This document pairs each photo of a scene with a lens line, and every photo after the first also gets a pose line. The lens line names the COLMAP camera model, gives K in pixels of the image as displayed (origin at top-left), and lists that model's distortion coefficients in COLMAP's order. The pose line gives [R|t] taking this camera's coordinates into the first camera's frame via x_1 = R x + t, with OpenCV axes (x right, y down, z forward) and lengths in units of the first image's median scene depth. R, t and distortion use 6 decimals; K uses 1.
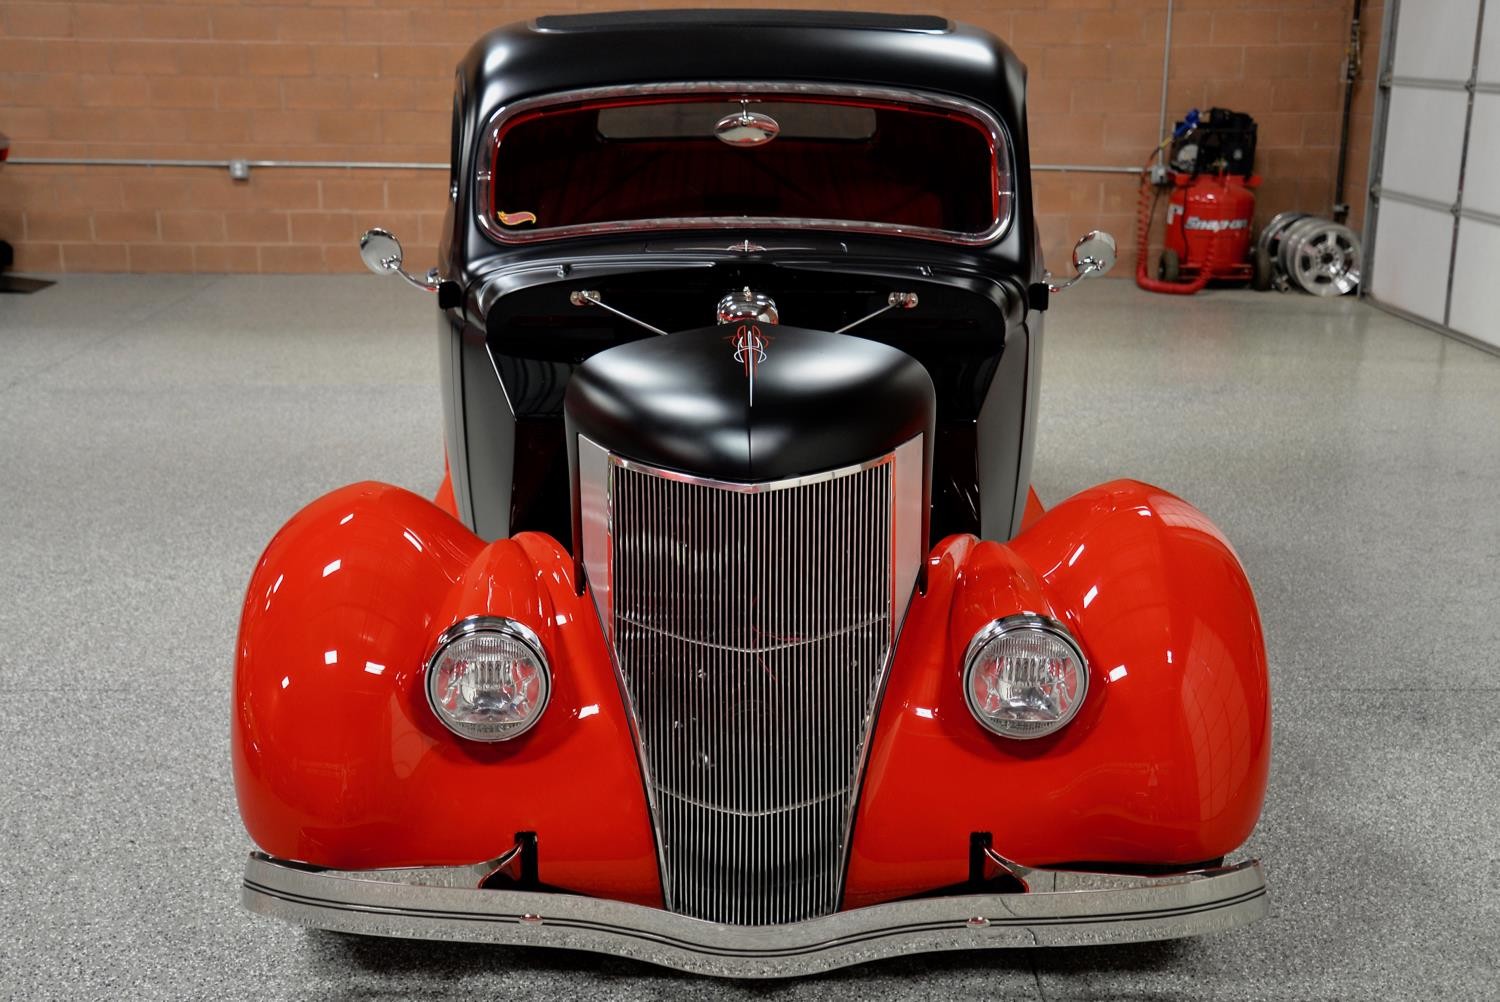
lens RADIAL K [[2188.3, 0, 750.0], [0, 2188.3, 501.0], [0, 0, 1]] dist [0.134992, 0.061449]
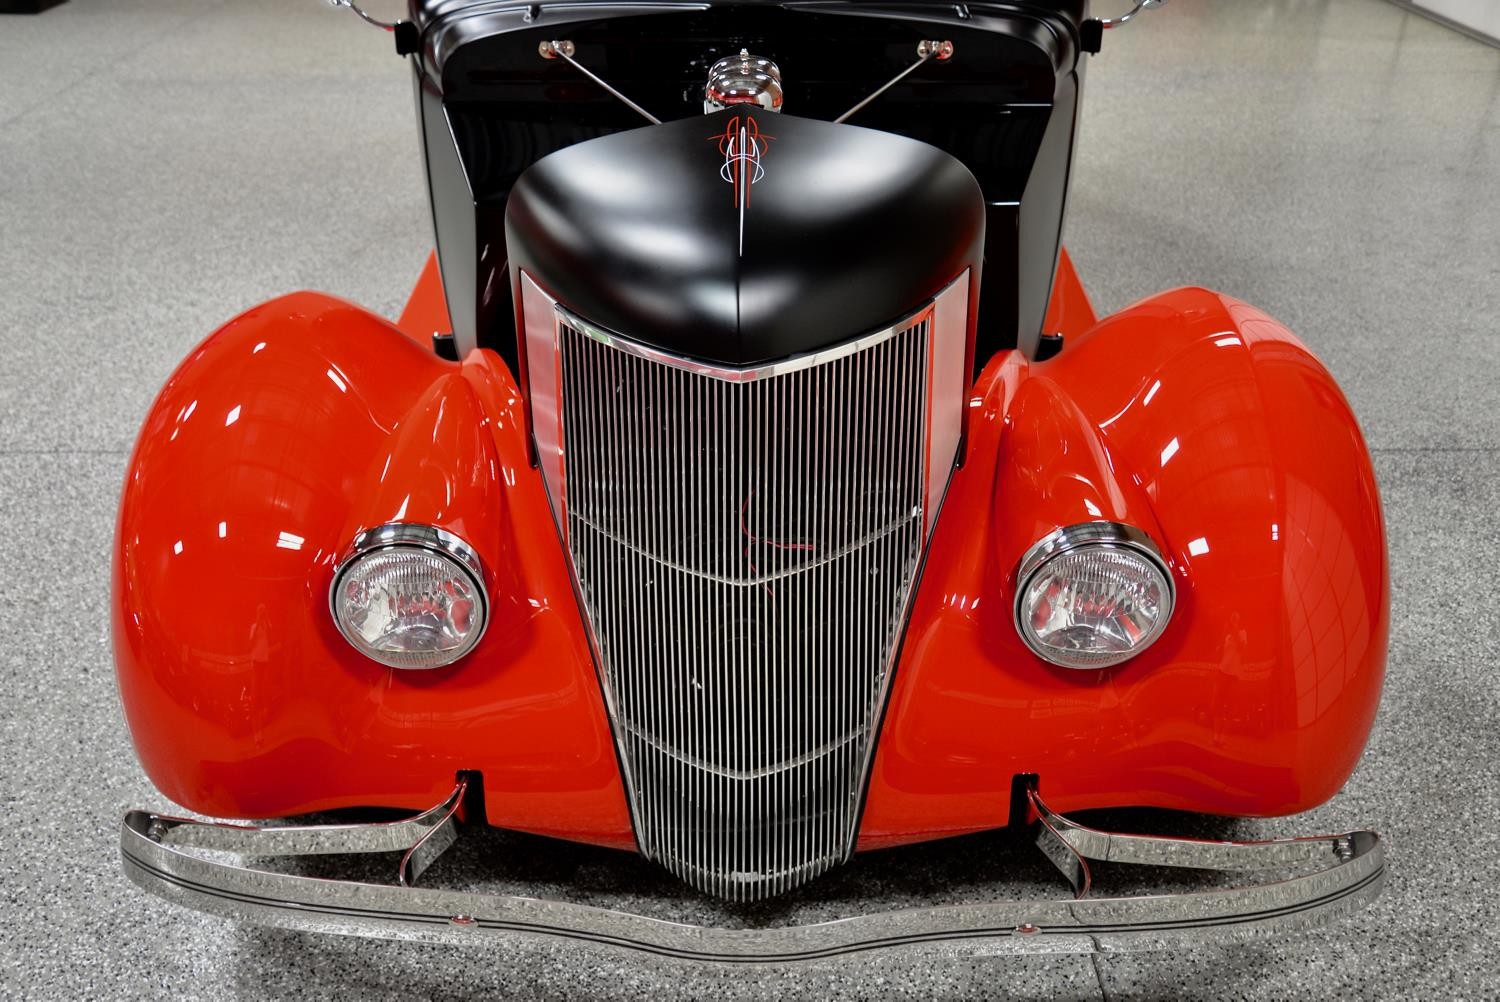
lens RADIAL K [[1819.3, 0, 719.7], [0, 1819.3, 636.2], [0, 0, 1]] dist [0.026553, 0.062068]
pose [[0.999630, 0.004009, -0.026917, 0.003640], [0.002961, 0.967198, 0.254006, -0.026621], [0.027053, -0.253992, 0.966828, 0.135293]]
